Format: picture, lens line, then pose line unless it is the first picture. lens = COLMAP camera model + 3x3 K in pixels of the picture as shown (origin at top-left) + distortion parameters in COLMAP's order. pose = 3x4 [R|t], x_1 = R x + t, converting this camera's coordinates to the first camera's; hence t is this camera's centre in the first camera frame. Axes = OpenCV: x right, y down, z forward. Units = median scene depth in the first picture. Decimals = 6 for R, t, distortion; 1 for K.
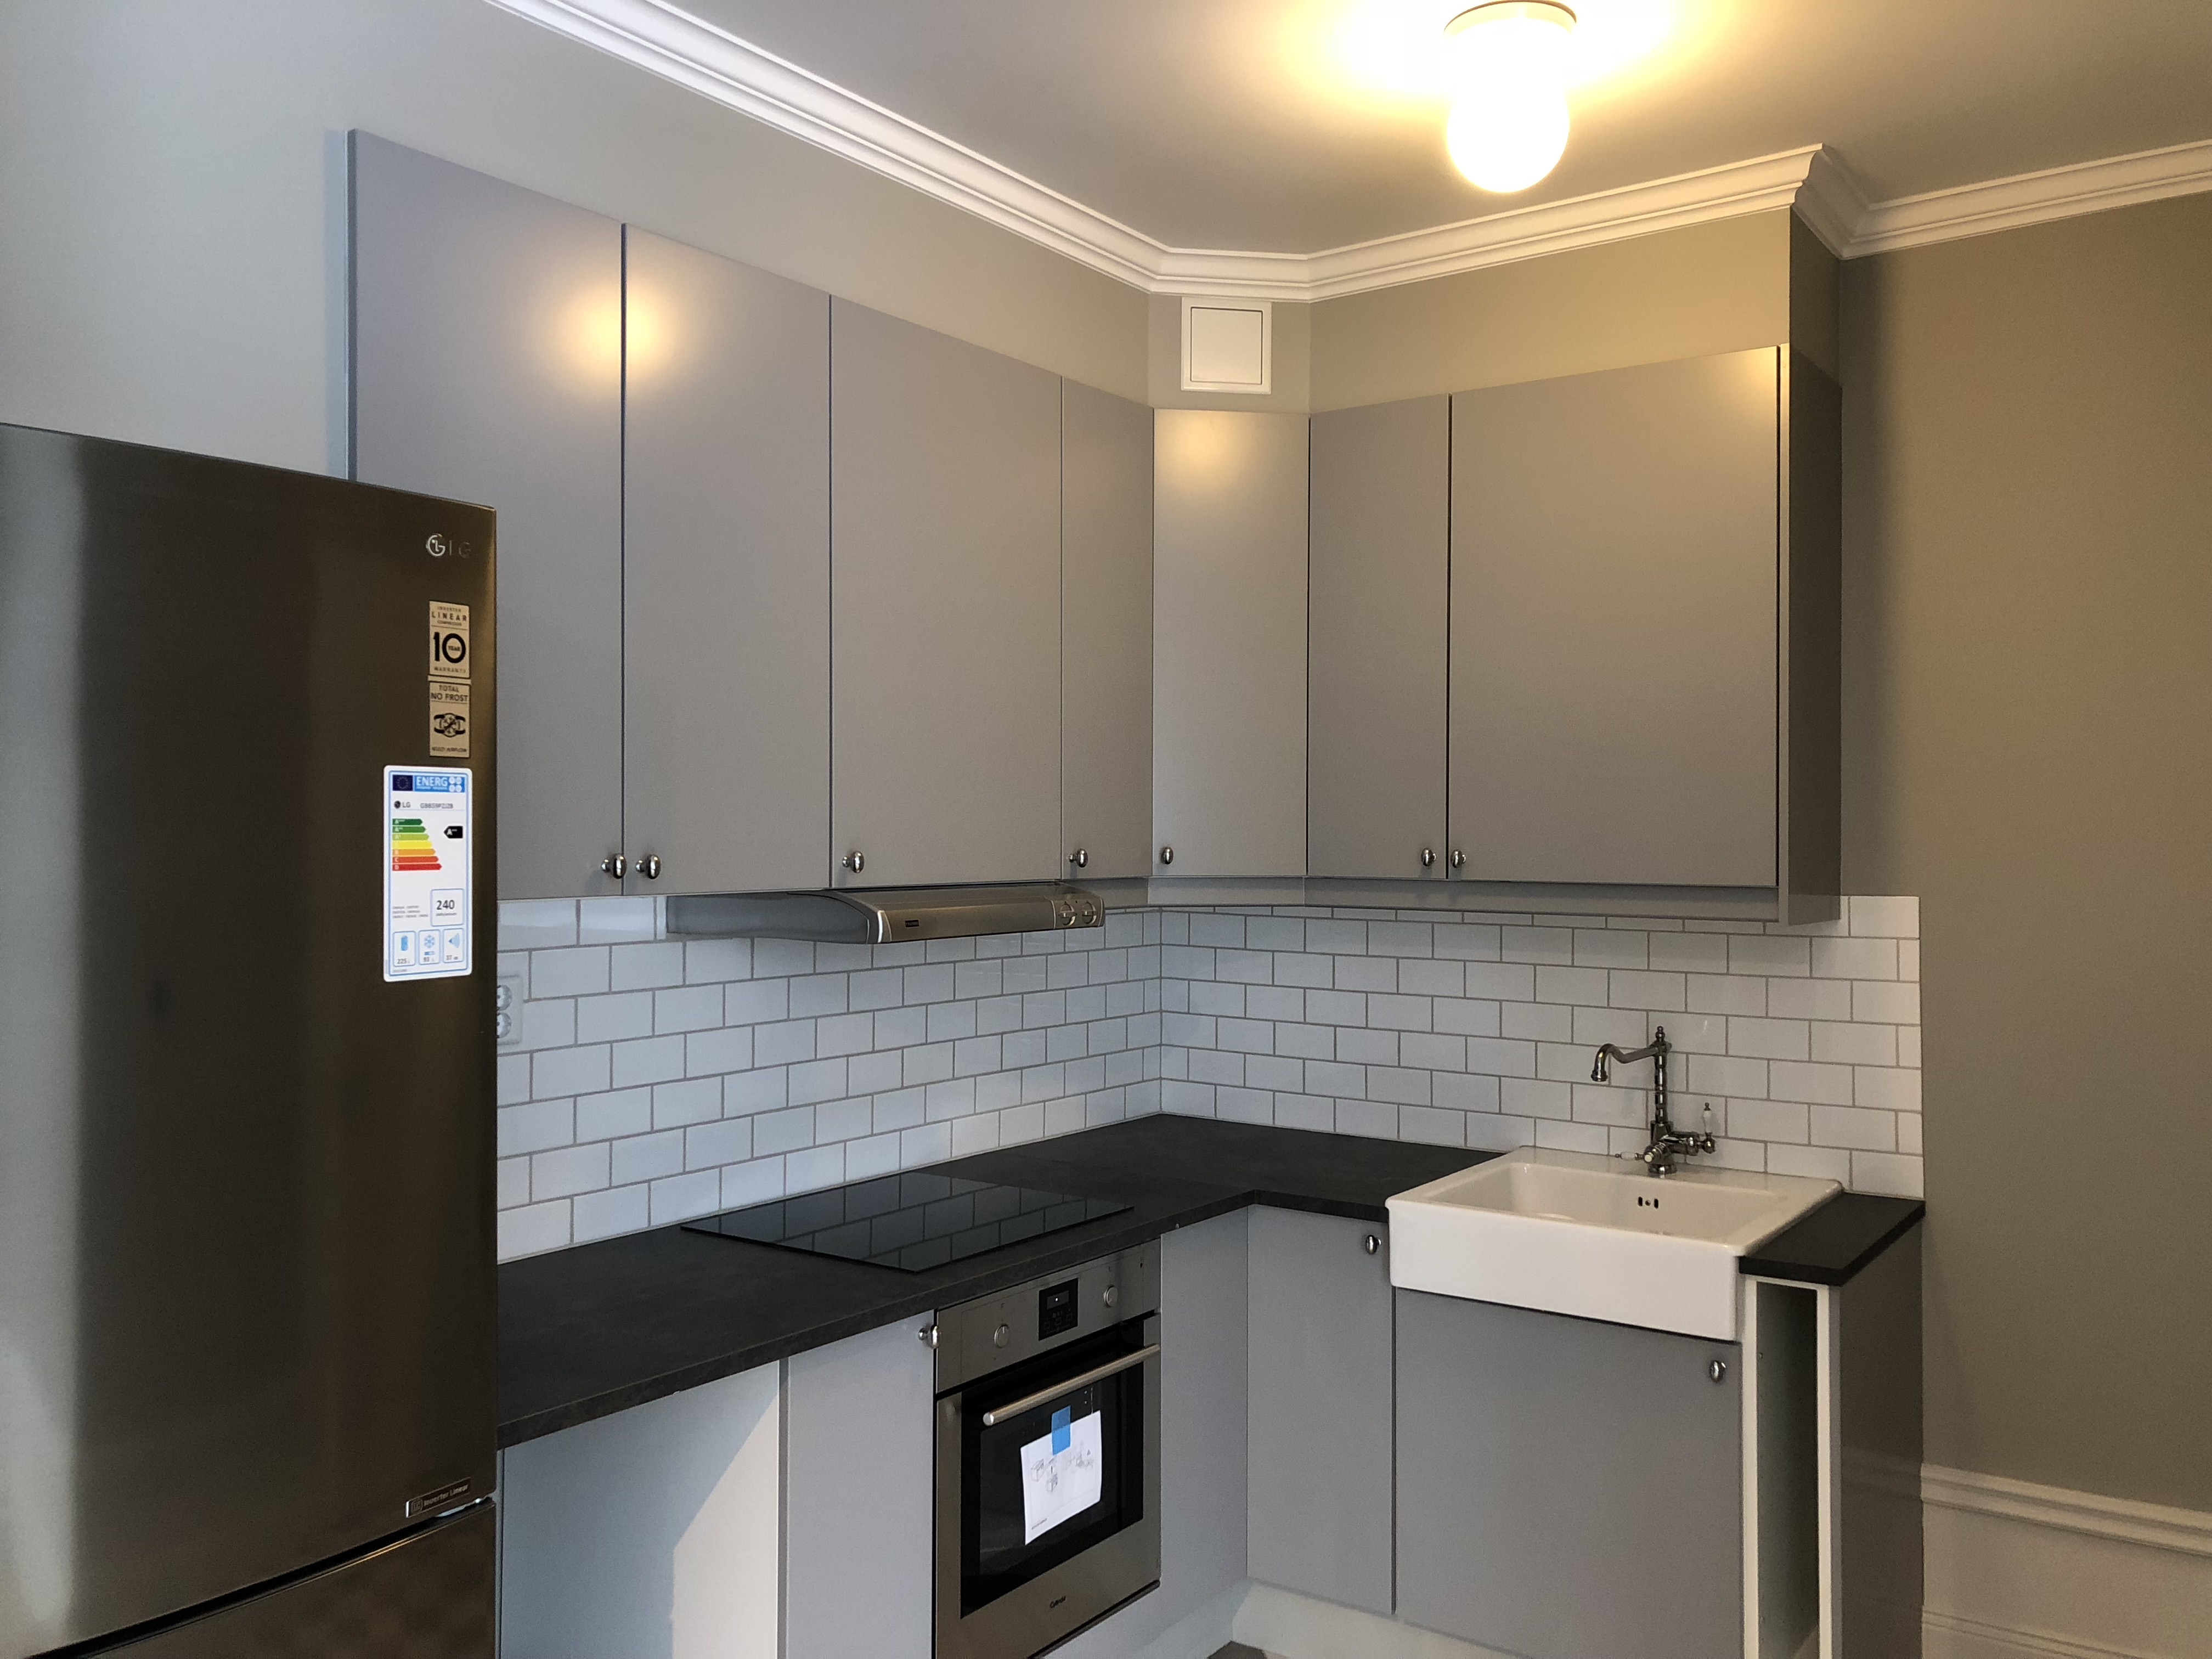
lens RADIAL K [[1825.7, 0, 1106.9], [0, 1825.7, 809.4], [0, 0, 1]] dist [0.037741, -0.020911]
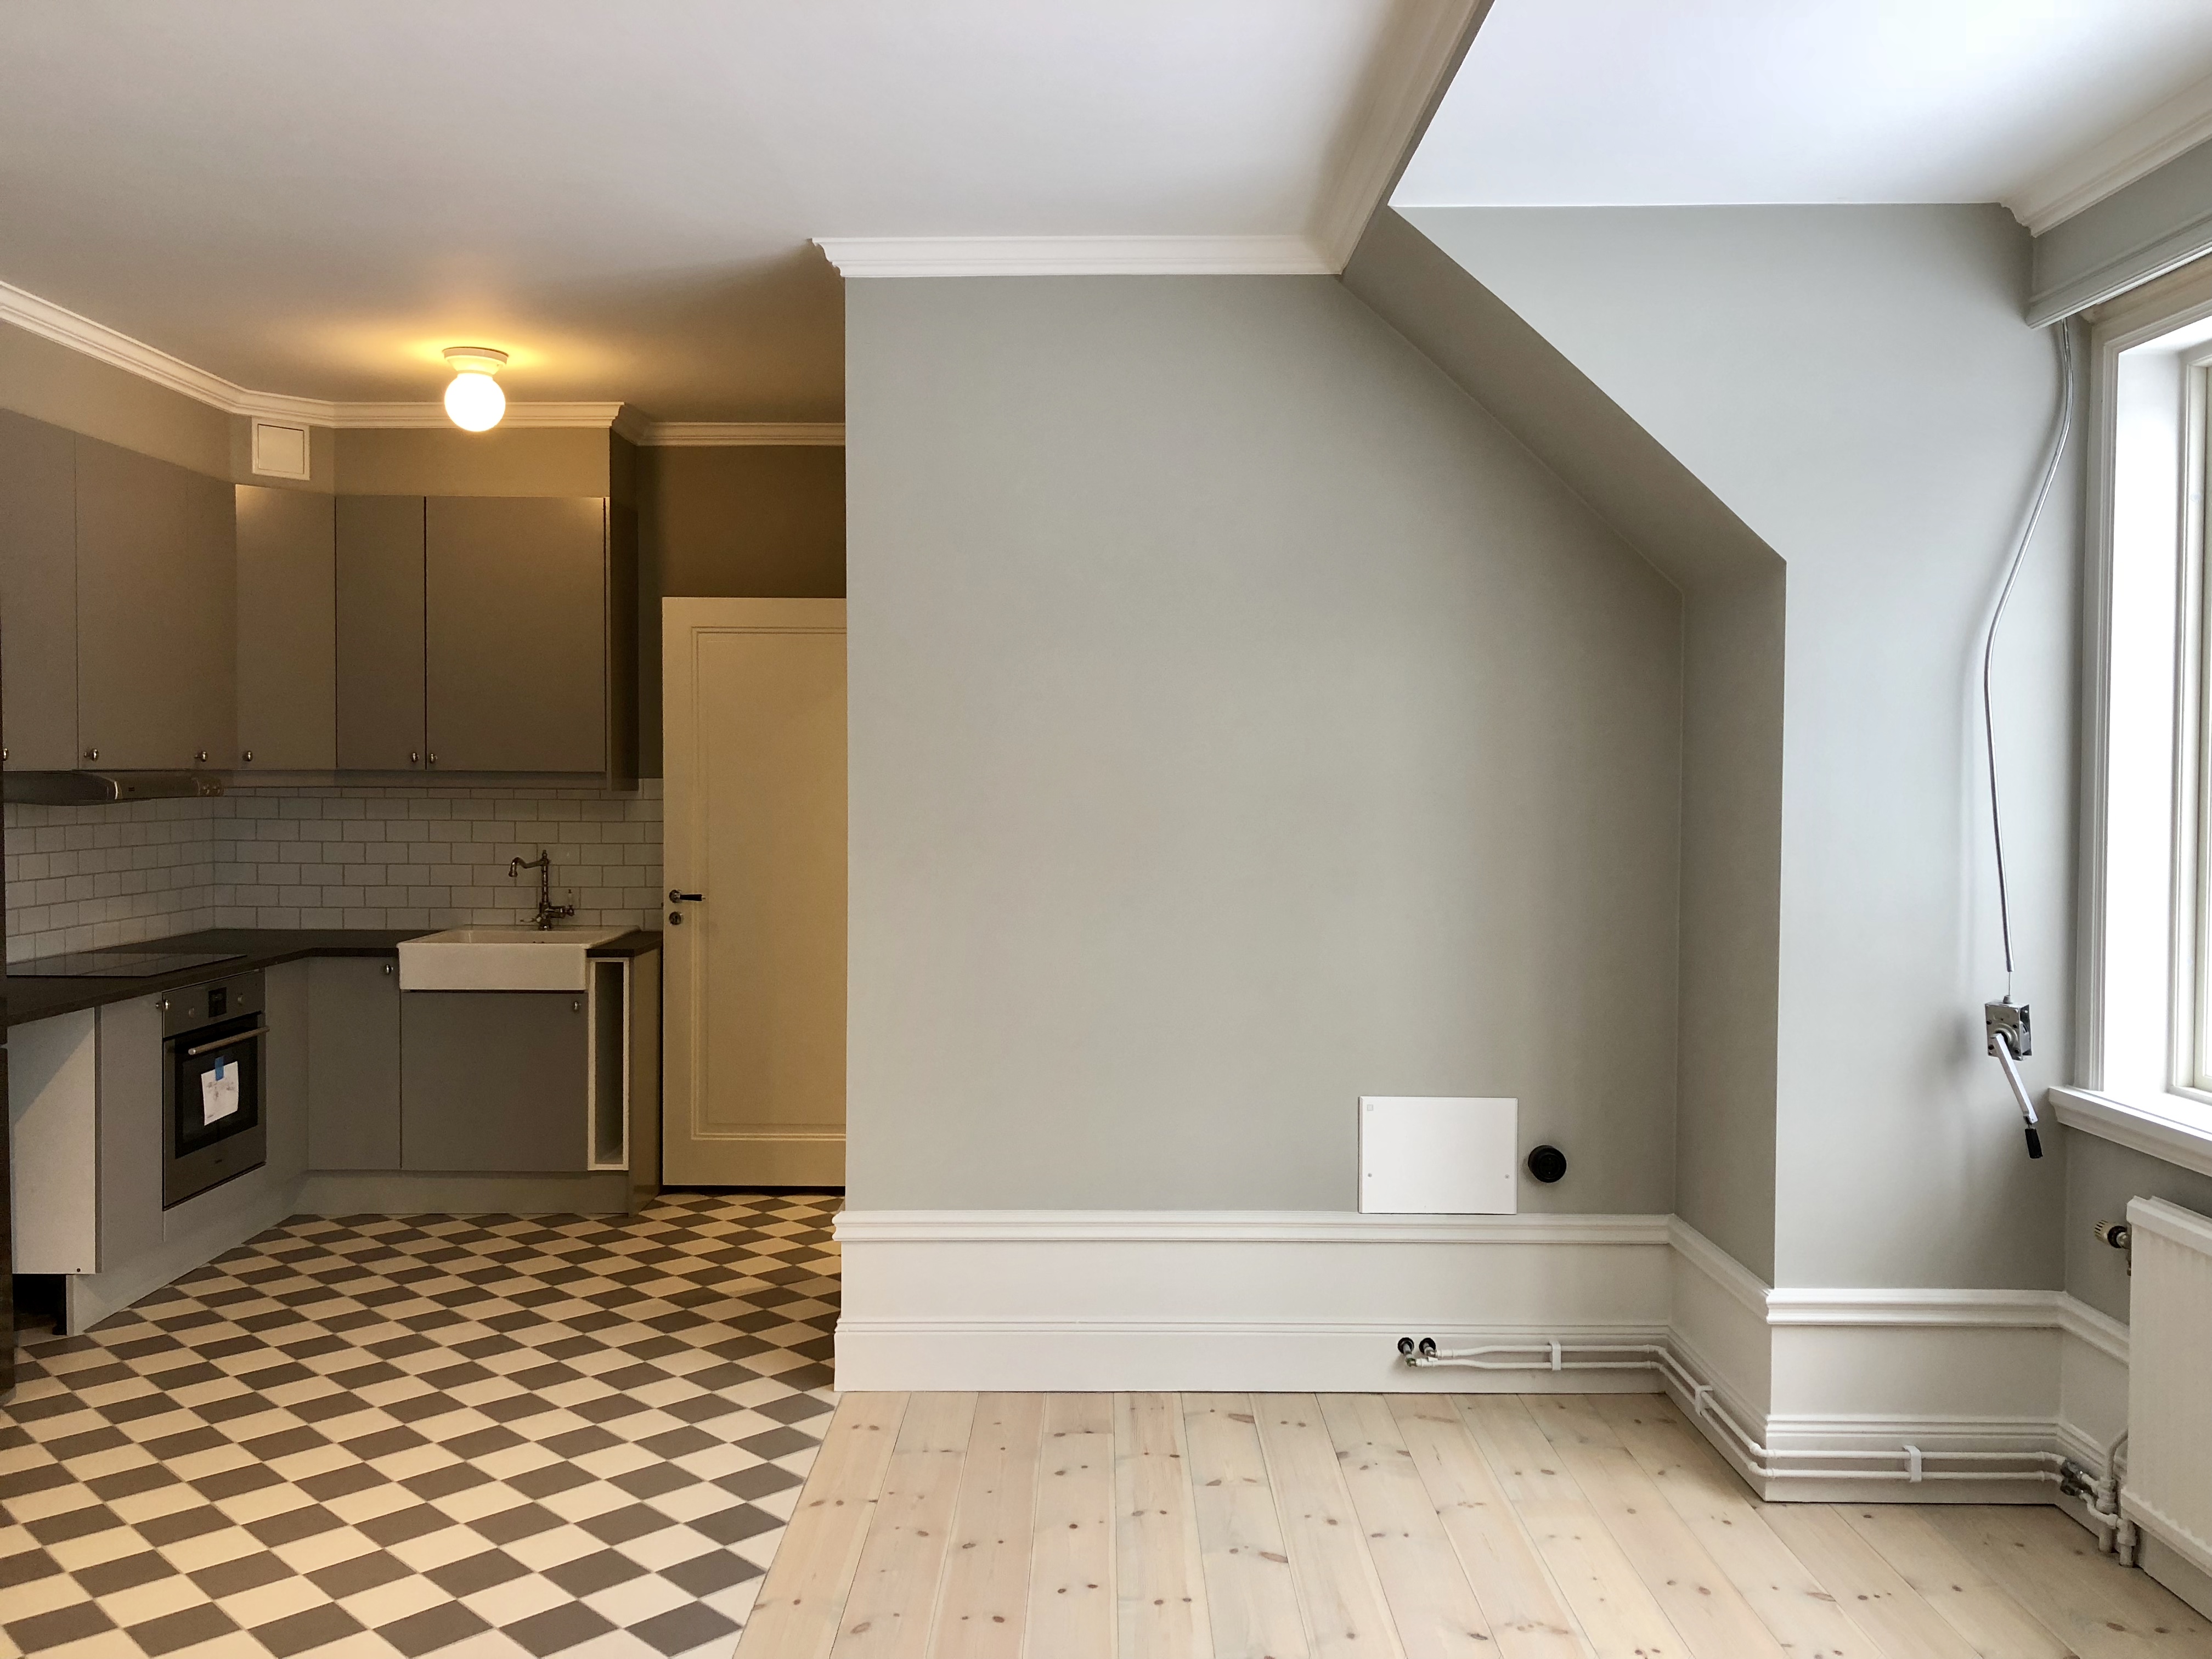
lens RADIAL K [[1825.7, 0, 1101.4], [0, 1825.7, 809.0], [0, 0, 1]] dist [0.037741, -0.020911]
pose [[0.818544, -0.011435, 0.574329, -0.307317], [-0.007368, 0.999511, 0.030402, 0.017055], [-0.574396, -0.029117, 0.818060, -0.855692]]
